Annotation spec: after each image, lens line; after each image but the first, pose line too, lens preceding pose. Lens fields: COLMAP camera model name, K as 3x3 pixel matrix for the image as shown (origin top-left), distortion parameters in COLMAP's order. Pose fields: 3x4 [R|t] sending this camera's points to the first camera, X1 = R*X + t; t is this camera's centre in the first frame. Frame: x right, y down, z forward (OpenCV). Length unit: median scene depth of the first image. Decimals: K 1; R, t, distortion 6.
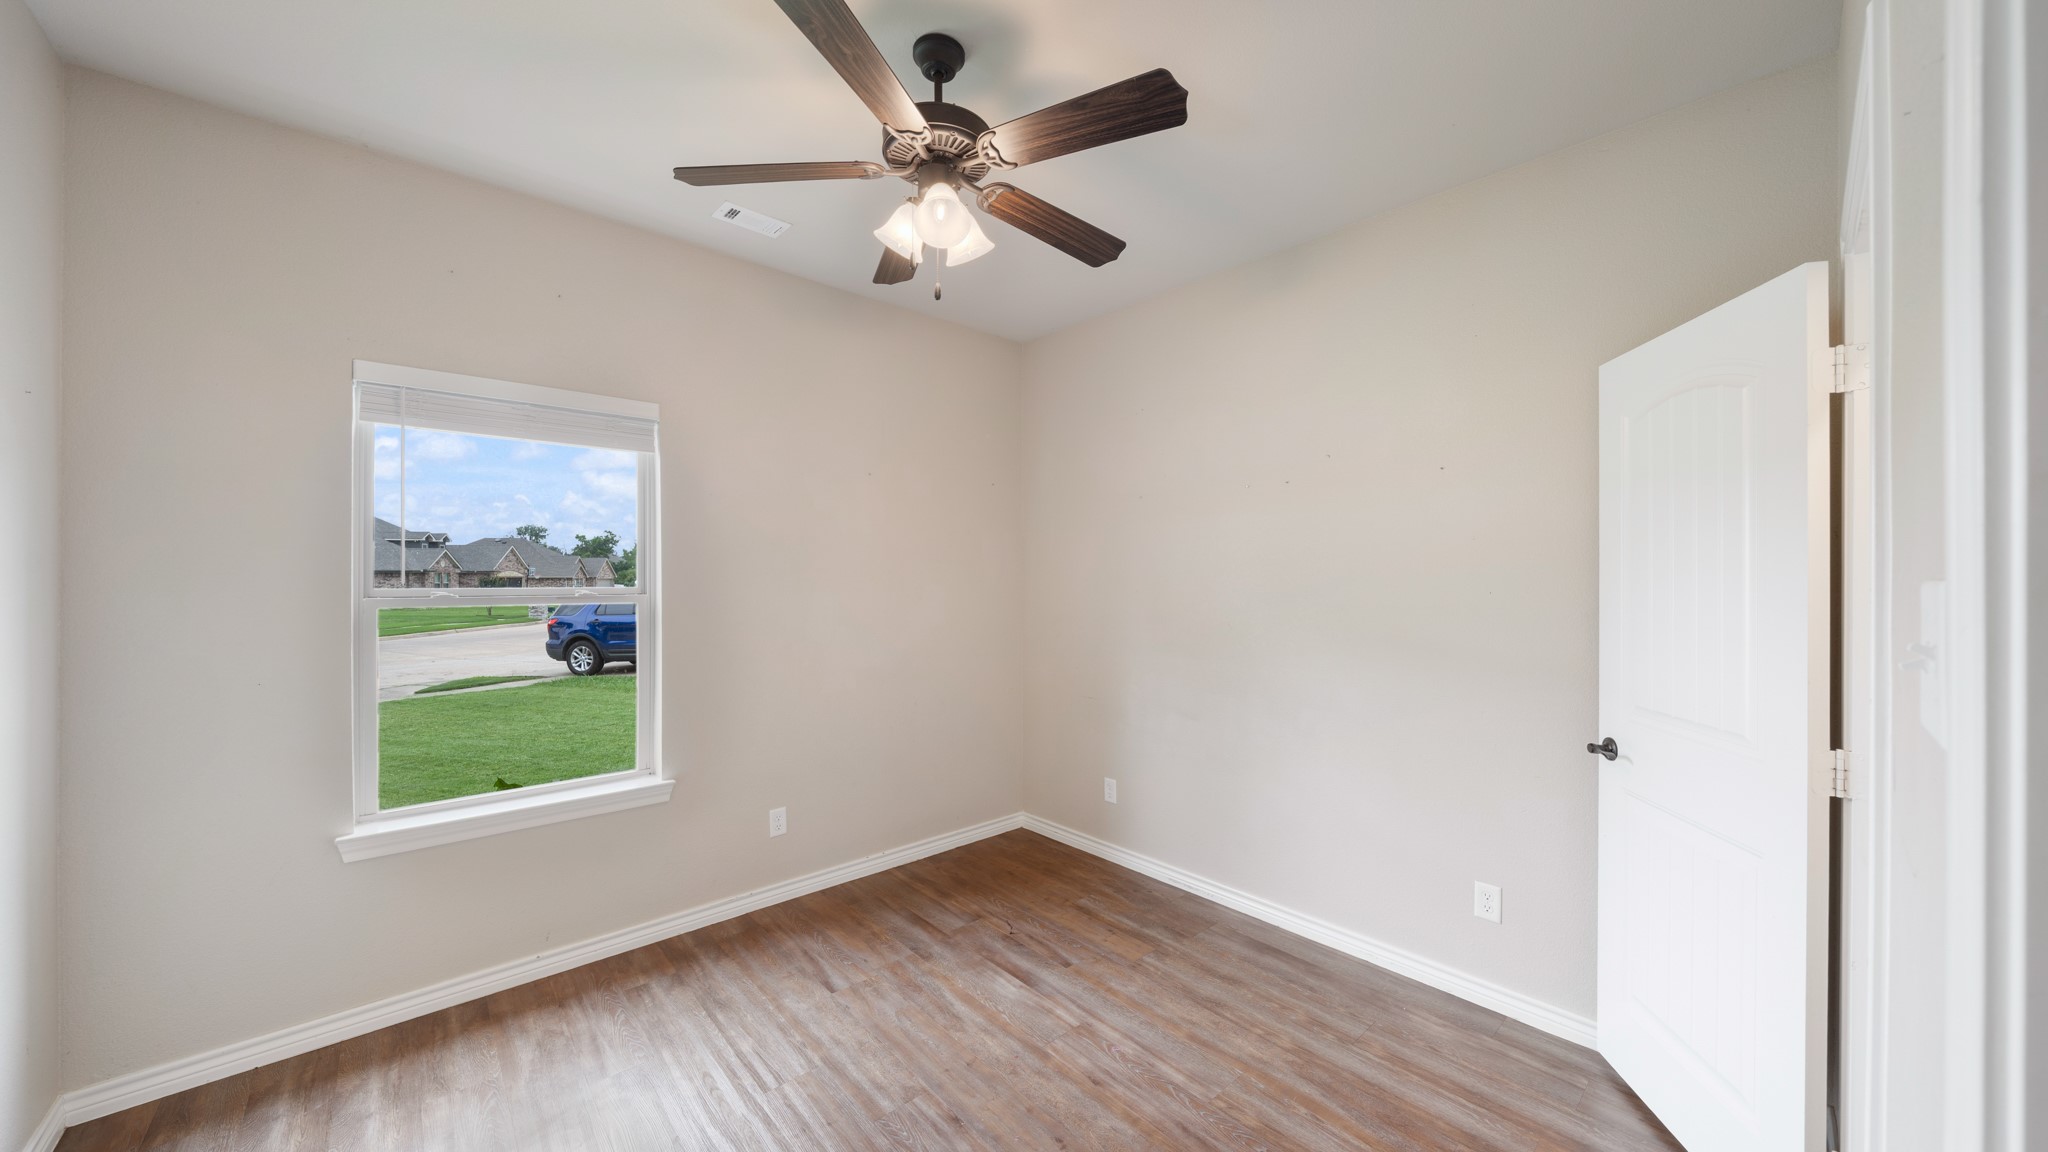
lens RADIAL K [[710.5, 0, 1024.0], [0, 710.5, 576.0], [0, 0, 1]] dist [-0.001550, -0.000064]
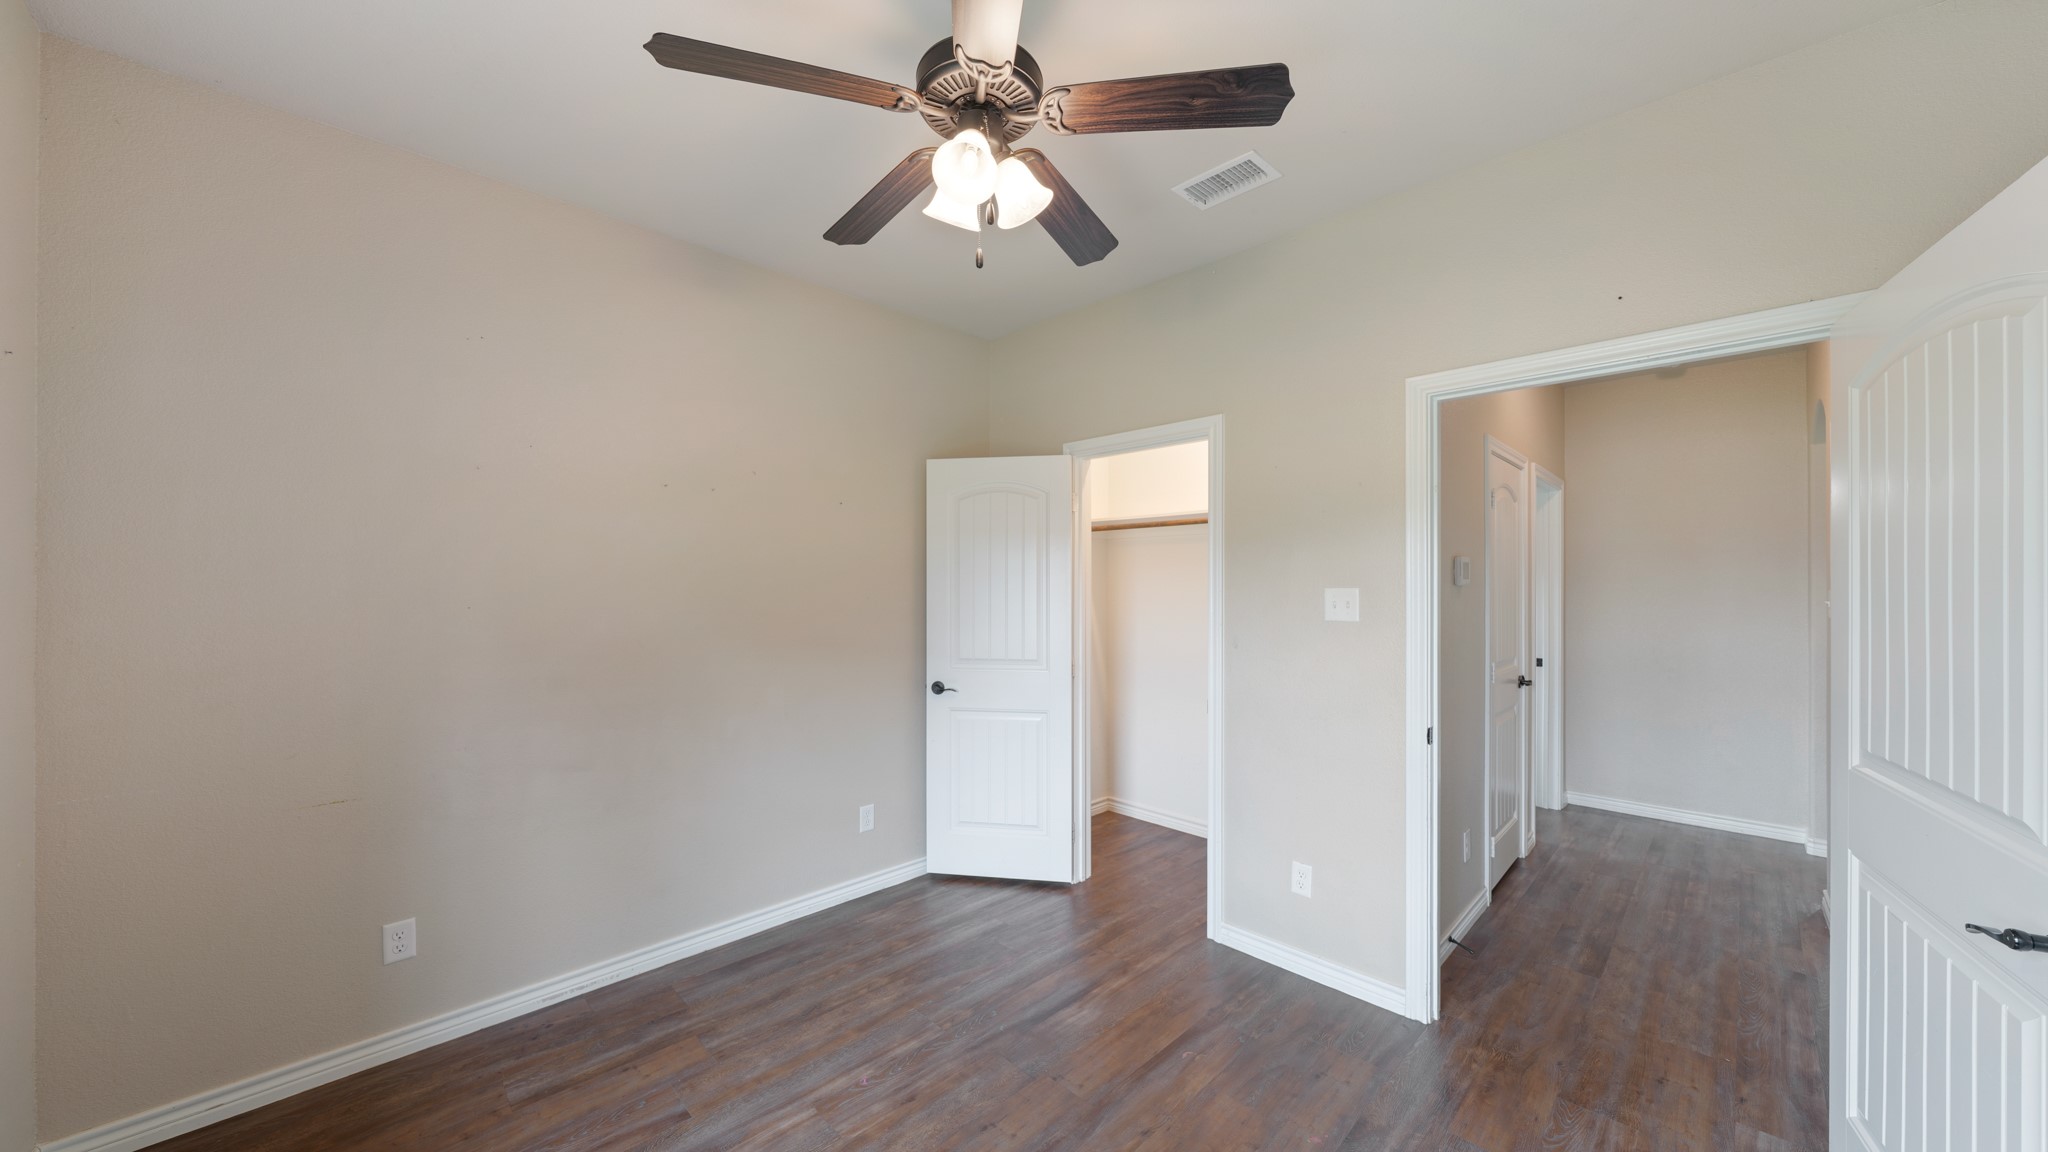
lens RADIAL K [[710.5, 0, 1024.0], [0, 710.5, 576.0], [0, 0, 1]] dist [-0.001550, -0.000064]
pose [[-0.047327, 0.014951, 0.998768, -0.760897], [-0.003072, 0.999881, -0.015114, 0.002917], [-0.998875, -0.003783, -0.047276, 0.755234]]
